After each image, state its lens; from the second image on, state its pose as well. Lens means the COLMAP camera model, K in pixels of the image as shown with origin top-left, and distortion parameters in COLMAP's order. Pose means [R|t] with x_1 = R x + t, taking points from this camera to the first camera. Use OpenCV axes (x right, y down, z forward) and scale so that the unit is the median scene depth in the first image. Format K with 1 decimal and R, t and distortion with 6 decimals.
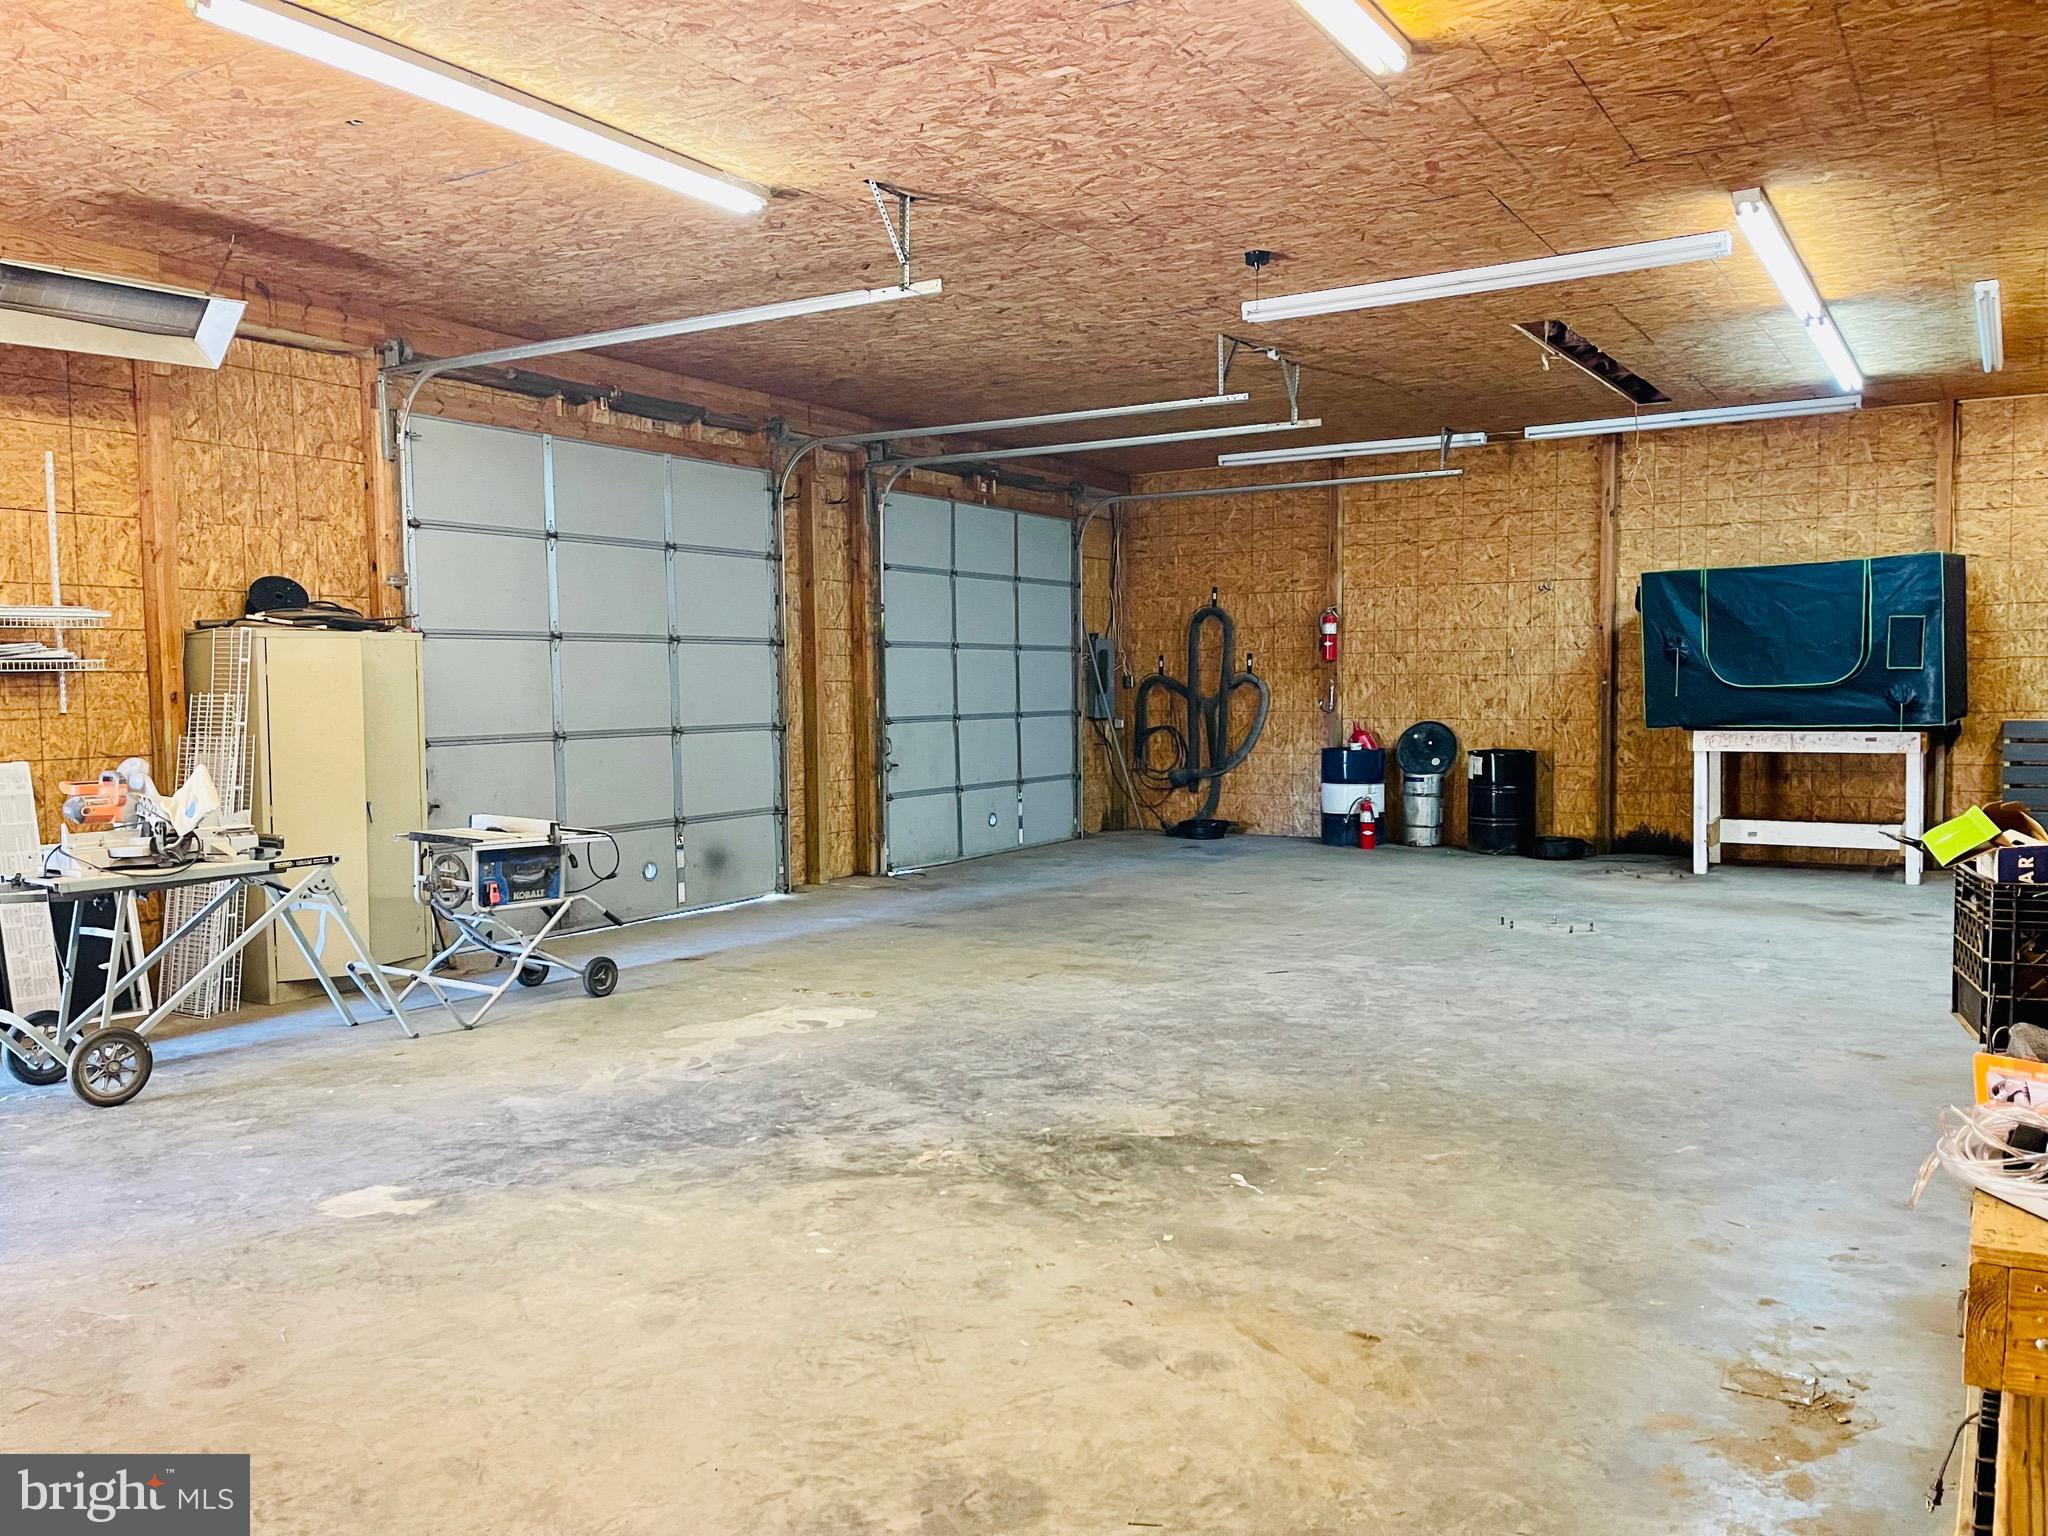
lens RADIAL K [[1555.9, 0, 1026.8], [0, 1555.9, 778.1], [0, 0, 1]] dist [0.042887, -0.031568]
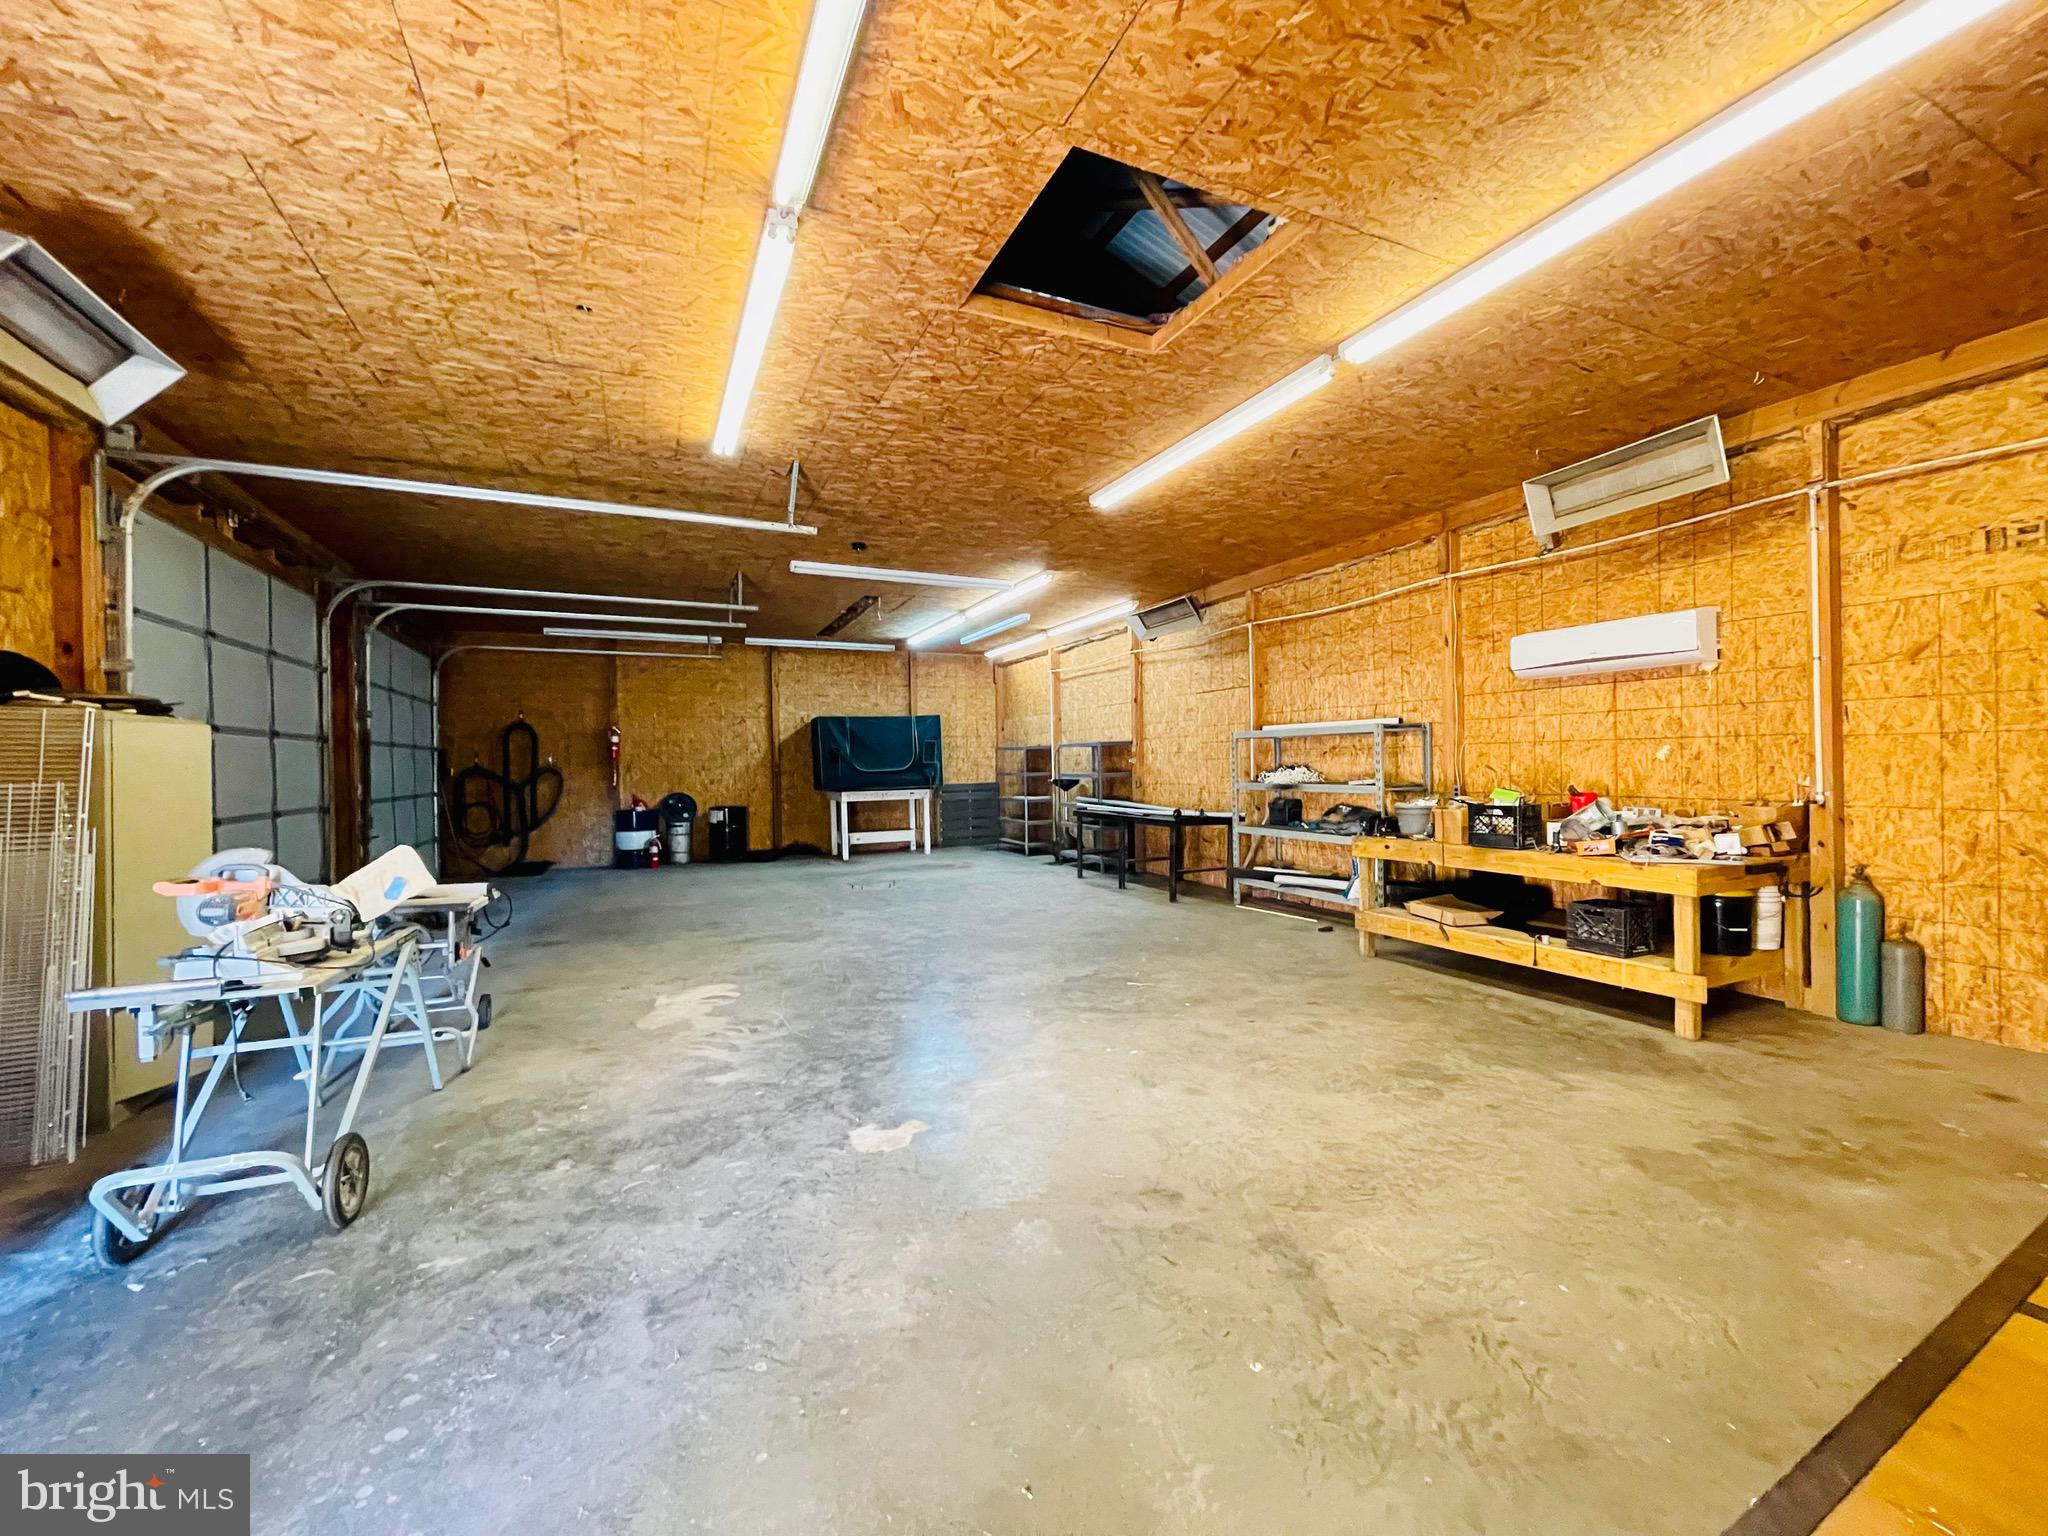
lens RADIAL K [[827.7, 0, 1021.4], [0, 827.7, 767.0], [0, 0, 1]] dist [-0.002247, -0.000165]
pose [[0.545117, -0.003485, 0.838353, -0.398300], [0.063651, 0.997277, -0.037242, -0.007351], [-0.835940, 0.073663, 0.543855, 0.200268]]
